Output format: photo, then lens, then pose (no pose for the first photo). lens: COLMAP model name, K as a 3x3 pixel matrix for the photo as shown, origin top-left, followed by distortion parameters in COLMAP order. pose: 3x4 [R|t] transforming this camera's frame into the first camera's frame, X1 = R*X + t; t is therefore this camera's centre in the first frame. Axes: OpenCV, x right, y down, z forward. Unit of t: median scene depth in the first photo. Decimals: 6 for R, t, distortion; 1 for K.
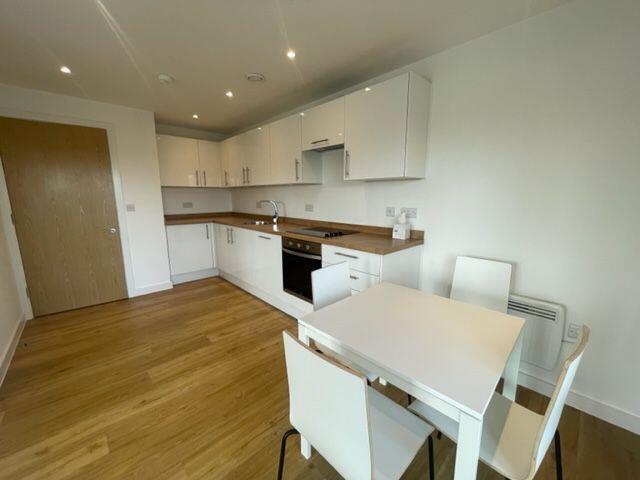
lens RADIAL K [[257.3, 0, 321.3], [0, 257.3, 237.8], [0, 0, 1]] dist [-0.001434, 0.000031]
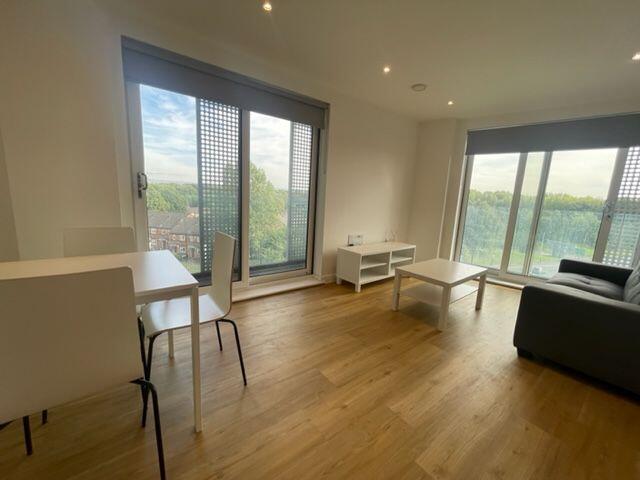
lens RADIAL K [[257.3, 0, 321.3], [0, 257.3, 237.8], [0, 0, 1]] dist [-0.001434, 0.000031]
pose [[-0.992463, -0.073696, 0.097906, -0.255521], [-0.038636, 0.946386, 0.320720, -0.058324], [-0.116293, 0.314521, -0.942100, 0.751329]]
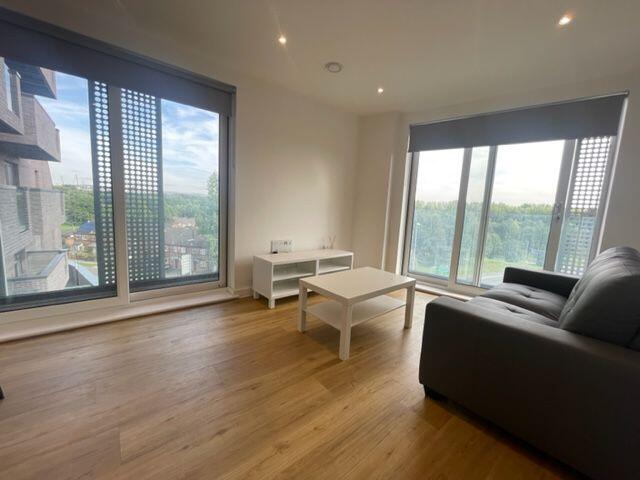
lens RADIAL K [[257.3, 0, 321.3], [0, 257.3, 237.8], [0, 0, 1]] dist [-0.001434, 0.000031]
pose [[-0.995389, -0.066909, 0.068726, -0.543353], [-0.044971, 0.958431, 0.281758, -0.000926], [-0.084721, 0.277369, -0.957021, 0.565770]]
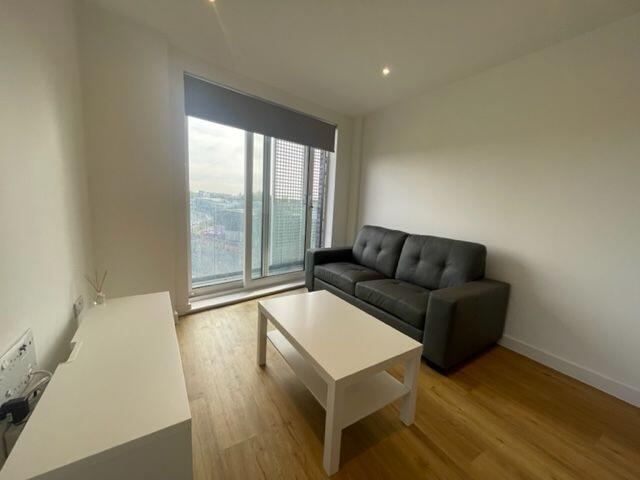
lens RADIAL K [[257.3, 0, 321.3], [0, 257.3, 237.8], [0, 0, 1]] dist [-0.001434, 0.000031]
pose [[-0.214528, 0.120354, -0.969274, -0.112756], [-0.211359, 0.963144, 0.166373, 0.083423], [0.953575, 0.240557, -0.181184, -0.114605]]
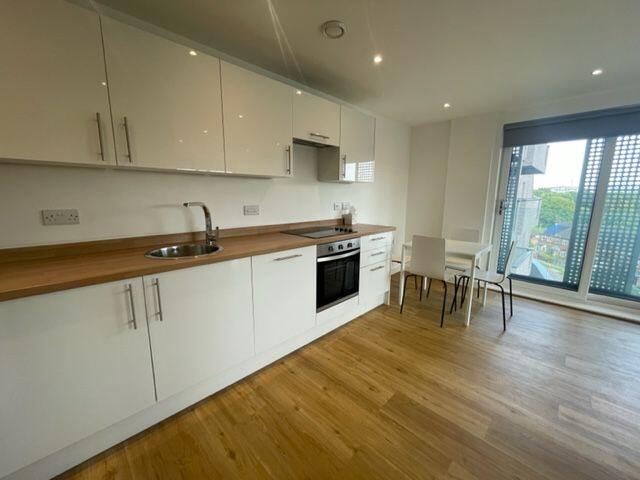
lens RADIAL K [[256.9, 0, 318.7], [0, 256.9, 238.3], [0, 0, 1]] dist [-0.000211, -0.000084]
pose [[-0.013931, -0.173603, 0.984717, -0.897675], [0.158072, 0.972047, 0.173605, -0.159306], [-0.987329, 0.158075, 0.013900, 0.950166]]
